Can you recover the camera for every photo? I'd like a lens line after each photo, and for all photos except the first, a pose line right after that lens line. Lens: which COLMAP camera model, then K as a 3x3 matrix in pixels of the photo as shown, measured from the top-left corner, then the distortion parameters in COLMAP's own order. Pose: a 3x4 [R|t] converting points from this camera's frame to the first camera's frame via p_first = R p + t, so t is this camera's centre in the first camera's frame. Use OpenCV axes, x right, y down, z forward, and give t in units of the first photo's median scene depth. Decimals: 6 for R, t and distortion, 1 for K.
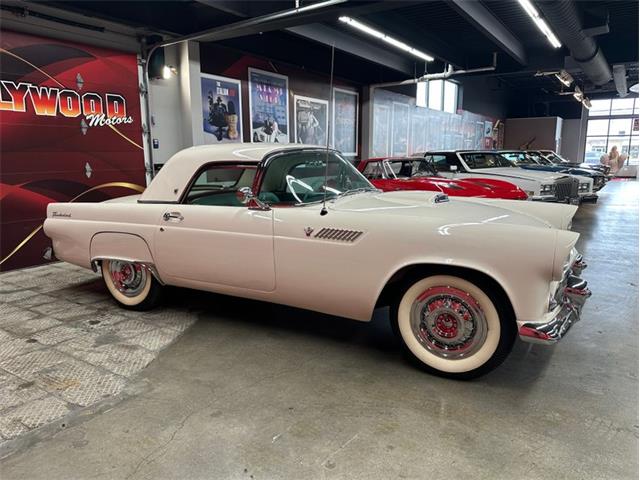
lens RADIAL K [[470.2, 0, 320.0], [0, 470.2, 240.0], [0, 0, 1]] dist [0.062856, -0.097393]
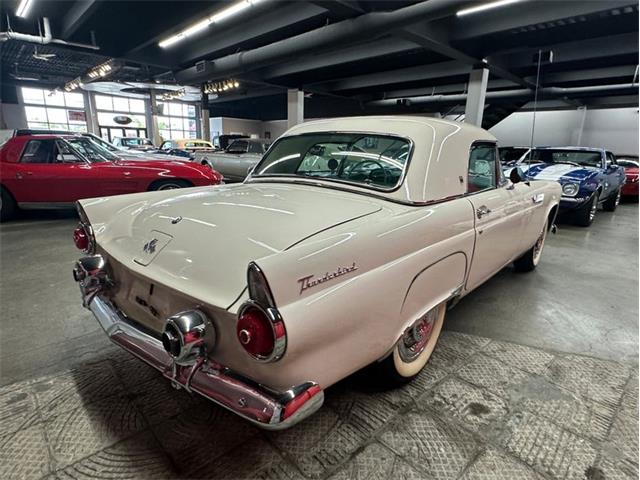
lens RADIAL K [[361.2, 0, 321.1], [0, 361.2, 248.2], [0, 0, 1]] dist [-0.004137, 0.001034]
pose [[0.240985, -0.247150, 0.938532, -0.754857], [0.141896, 0.965613, 0.217847, -0.126836], [-0.960100, 0.080676, 0.267768, 0.880443]]
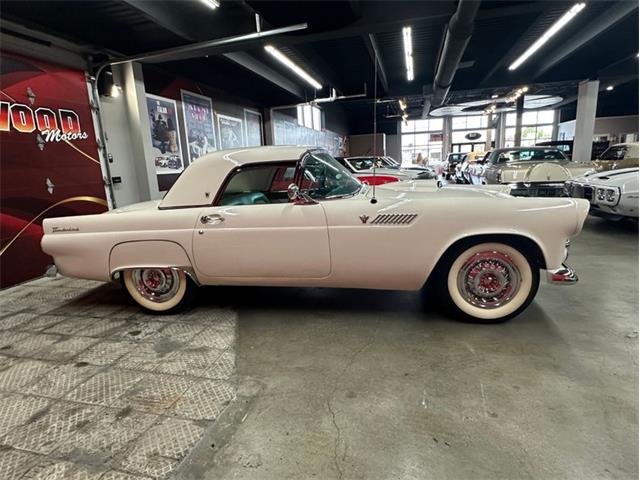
lens RADIAL K [[362.1, 0, 318.5], [0, 362.1, 240.3], [0, 0, 1]] dist [-0.003937, 0.000973]
pose [[0.946523, -0.106877, 0.304421, -0.269323], [0.100020, 0.994257, 0.038077, -0.007680], [-0.306742, -0.005592, 0.951776, 0.138308]]
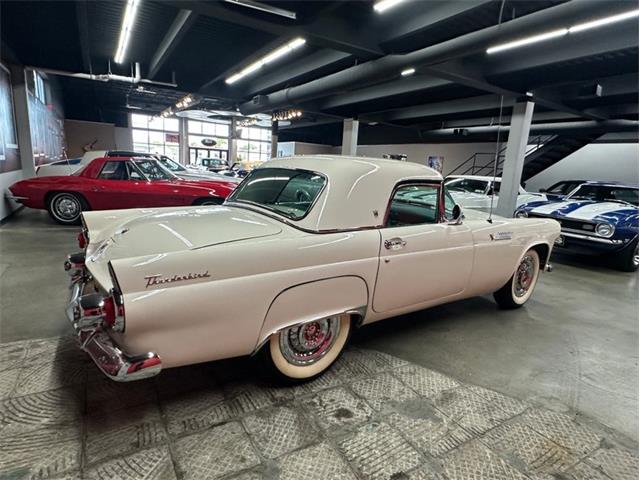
lens RADIAL K [[361.2, 0, 321.1], [0, 361.2, 248.2], [0, 0, 1]] dist [-0.004137, 0.001034]
pose [[0.436843, -0.163180, 0.884613, -0.763023], [0.094279, 0.986298, 0.135380, -0.113889], [-0.894583, 0.024261, 0.446242, 0.660743]]
